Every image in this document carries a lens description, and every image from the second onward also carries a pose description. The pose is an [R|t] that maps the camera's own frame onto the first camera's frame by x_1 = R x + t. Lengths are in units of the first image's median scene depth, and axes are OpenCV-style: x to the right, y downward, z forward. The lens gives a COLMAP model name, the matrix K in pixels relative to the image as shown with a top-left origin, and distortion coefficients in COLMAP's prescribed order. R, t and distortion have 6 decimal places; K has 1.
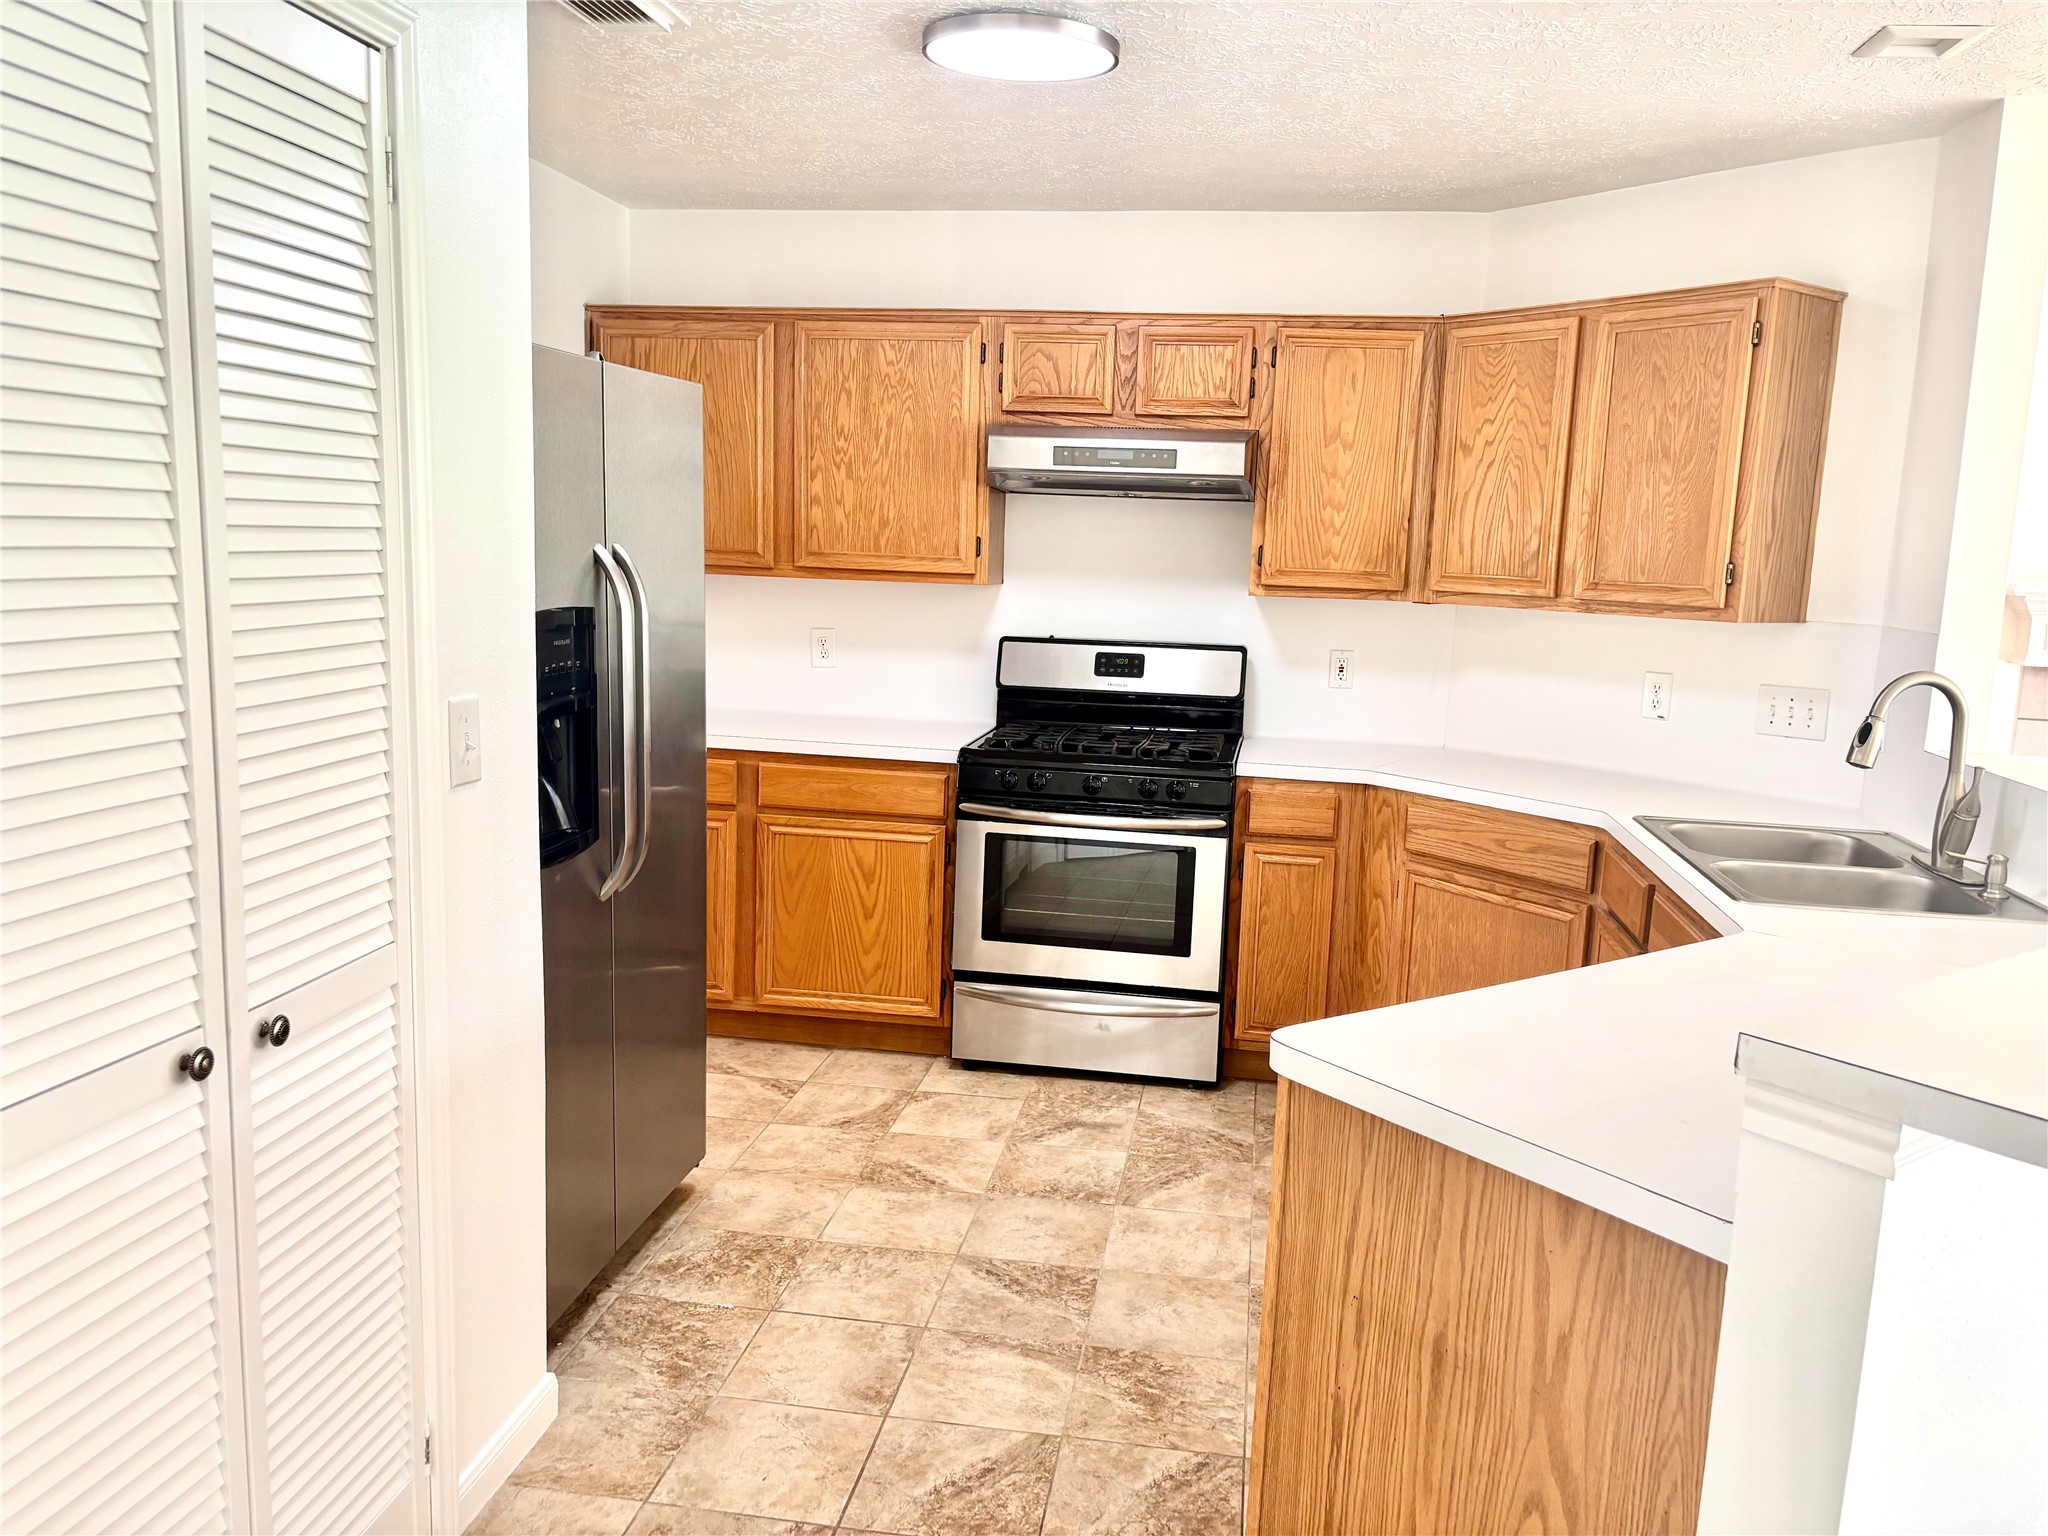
lens RADIAL K [[1536.9, 0, 1026.3], [0, 1536.9, 770.7], [0, 0, 1]] dist [-0.010126, -0.002388]
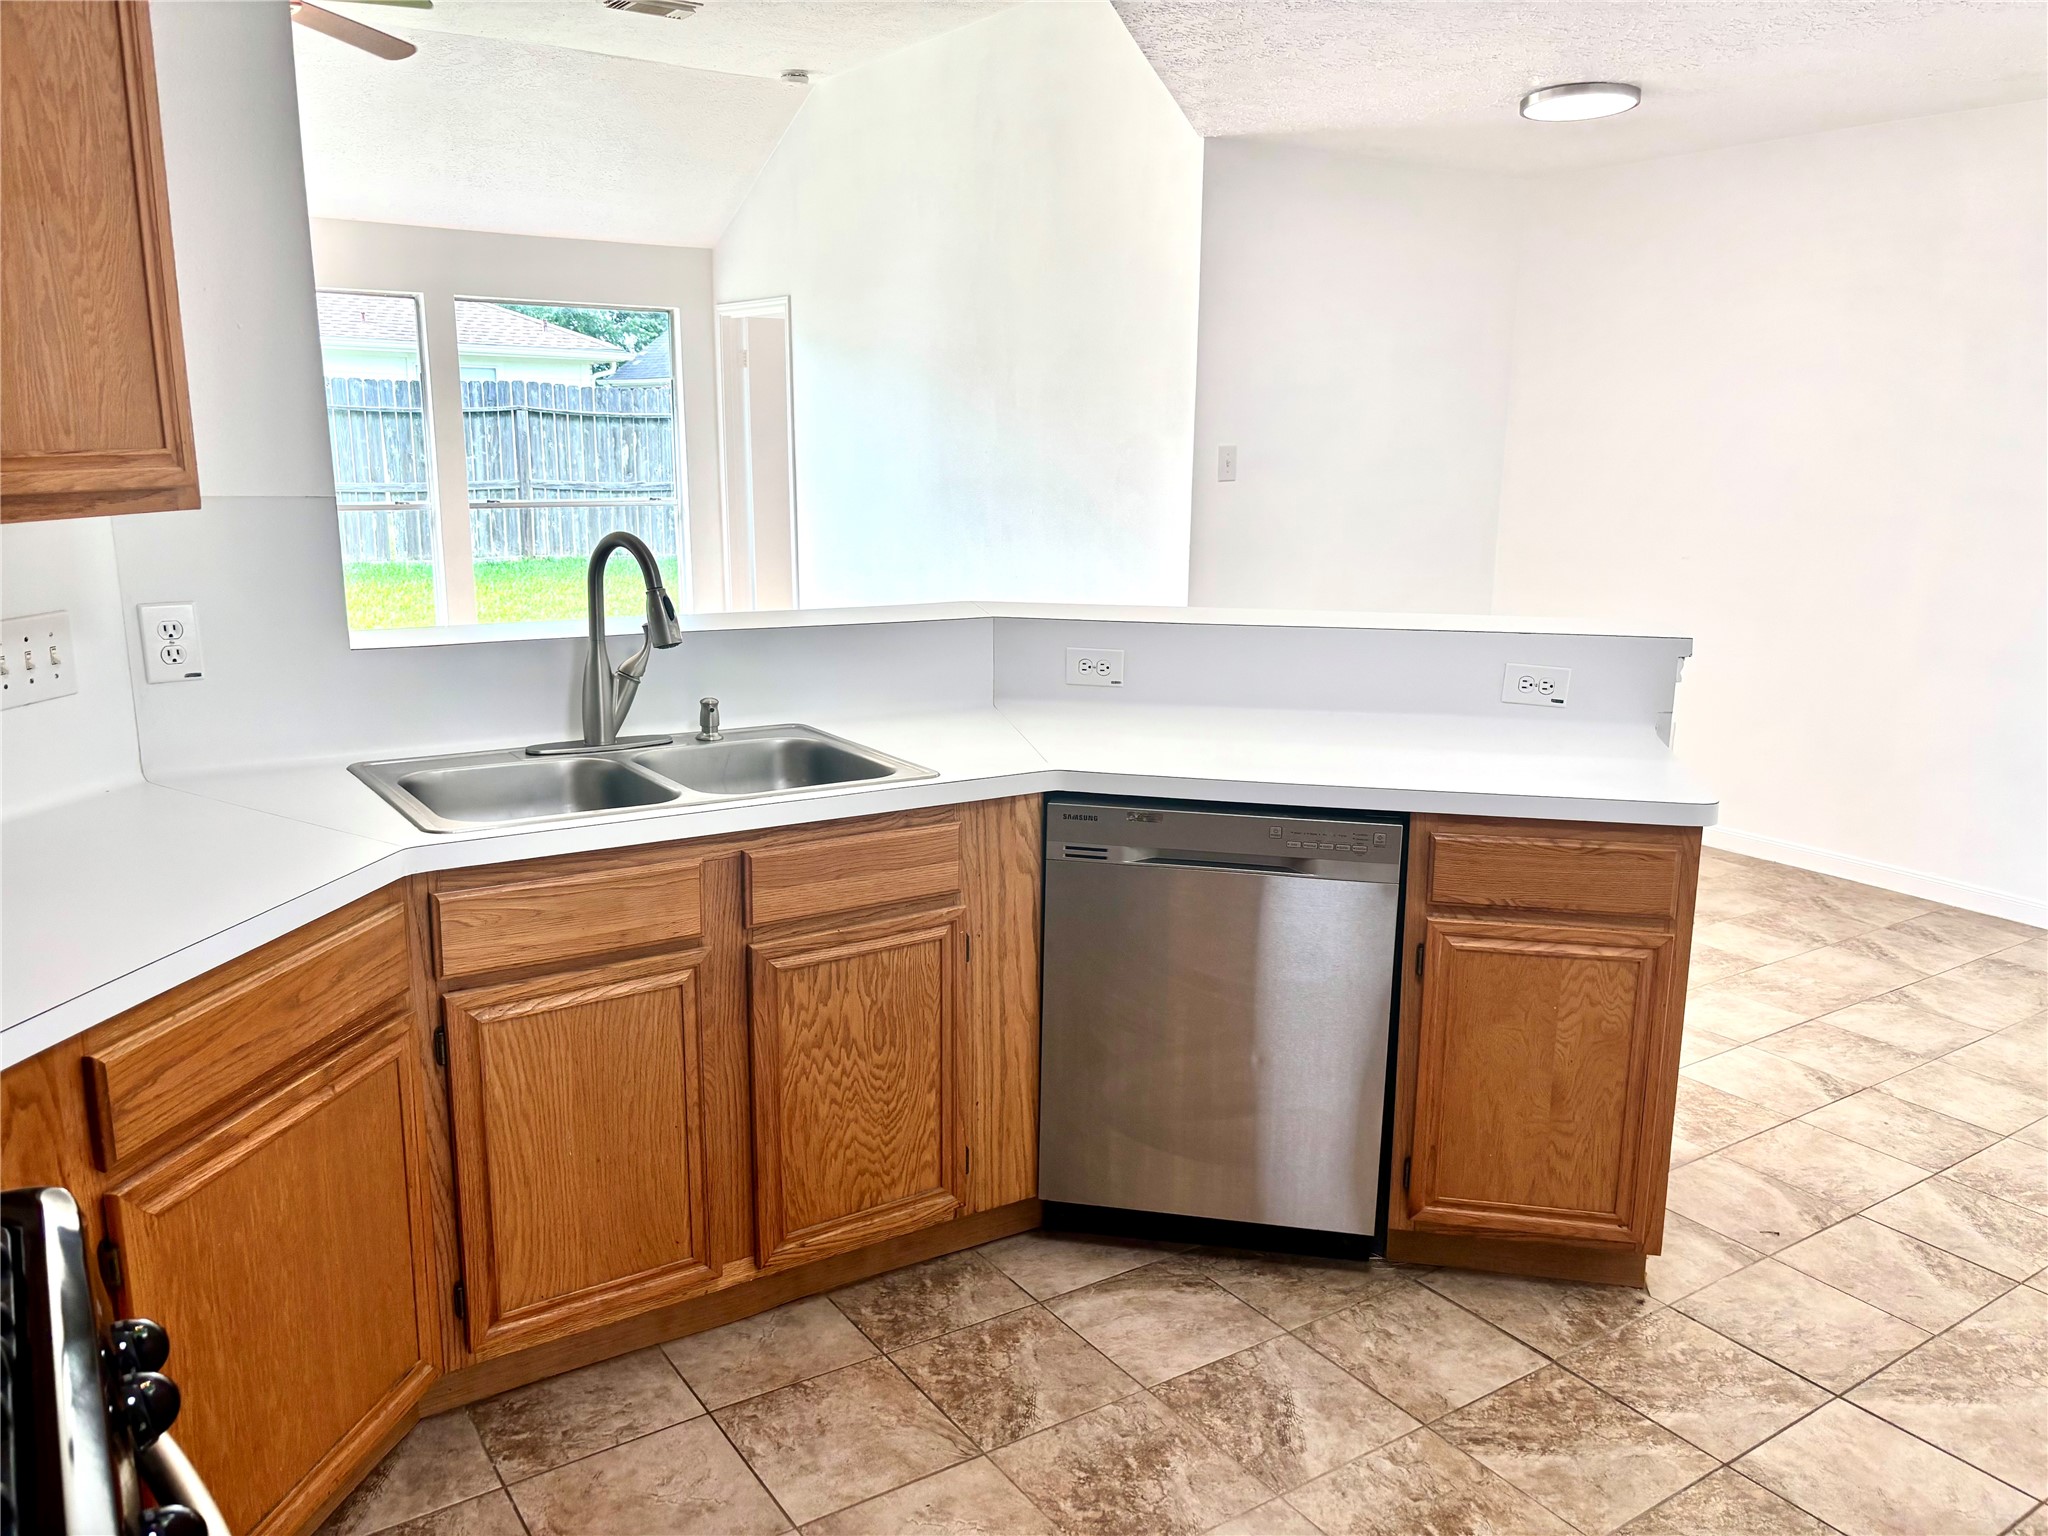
lens RADIAL K [[1536.9, 0, 1027.9], [0, 1536.9, 776.1], [0, 0, 1]] dist [-0.010126, -0.002388]
pose [[-0.679509, -0.191959, 0.708110, -0.261854], [0.078778, 0.940495, 0.330551, -0.230880], [-0.729426, 0.280396, -0.623952, 1.583802]]
